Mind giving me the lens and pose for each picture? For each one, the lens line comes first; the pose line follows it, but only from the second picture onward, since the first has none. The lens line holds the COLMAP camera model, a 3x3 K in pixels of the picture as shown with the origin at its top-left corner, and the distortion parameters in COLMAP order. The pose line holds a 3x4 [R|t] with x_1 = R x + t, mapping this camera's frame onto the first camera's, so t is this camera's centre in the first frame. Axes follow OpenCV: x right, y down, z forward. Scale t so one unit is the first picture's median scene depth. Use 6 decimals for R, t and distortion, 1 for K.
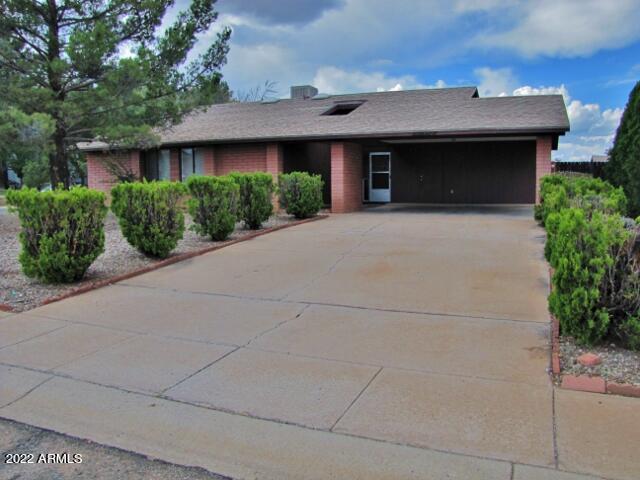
lens RADIAL K [[531.5, 0, 323.2], [0, 531.5, 237.1], [0, 0, 1]] dist [-0.180275, 0.172707]
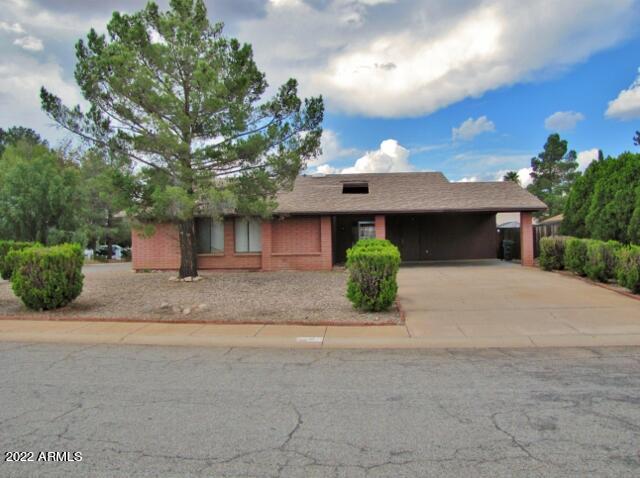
lens RADIAL K [[531.5, 0, 323.2], [0, 531.5, 236.1], [0, 0, 1]] dist [-0.180275, 0.172707]
pose [[0.950574, -0.005217, 0.310455, -0.437100], [0.042416, 0.992668, -0.113191, 0.013299], [-0.307588, 0.120764, 0.943825, -0.169280]]
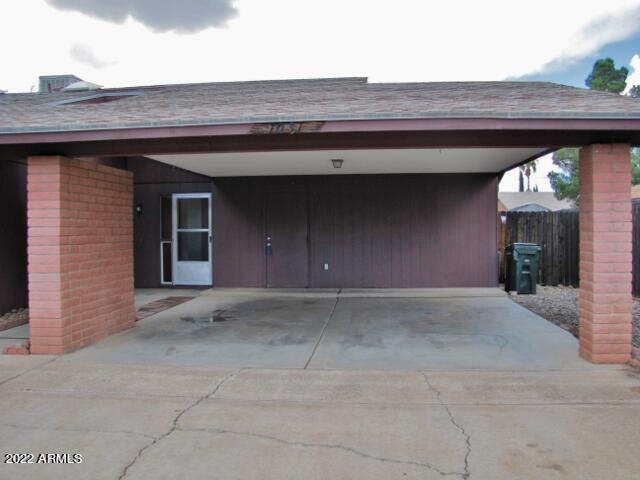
lens RADIAL K [[531.5, 0, 323.2], [0, 531.5, 237.1], [0, 0, 1]] dist [-0.180275, 0.172707]
pose [[0.957310, -0.001915, 0.289058, 0.093052], [0.027540, 0.996033, -0.084610, -0.077040], [-0.287750, 0.088959, 0.953565, 0.522695]]
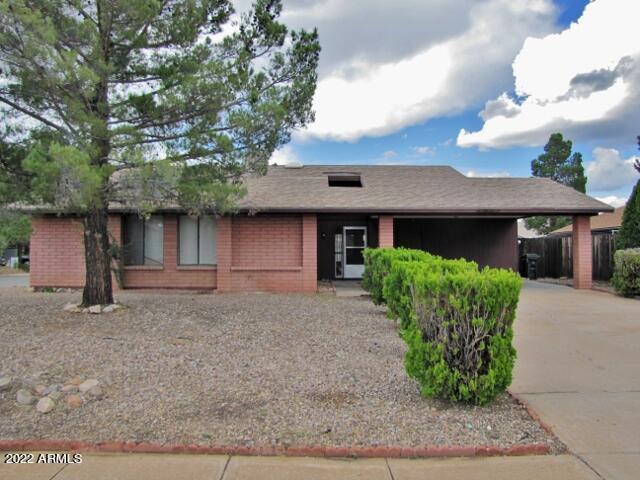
lens RADIAL K [[531.5, 0, 323.2], [0, 531.5, 237.1], [0, 0, 1]] dist [-0.180275, 0.172707]
pose [[0.920369, 0.018980, 0.390590, -0.372967], [0.034266, 0.991065, -0.128902, -0.020872], [-0.389546, 0.132021, 0.911495, 0.160729]]
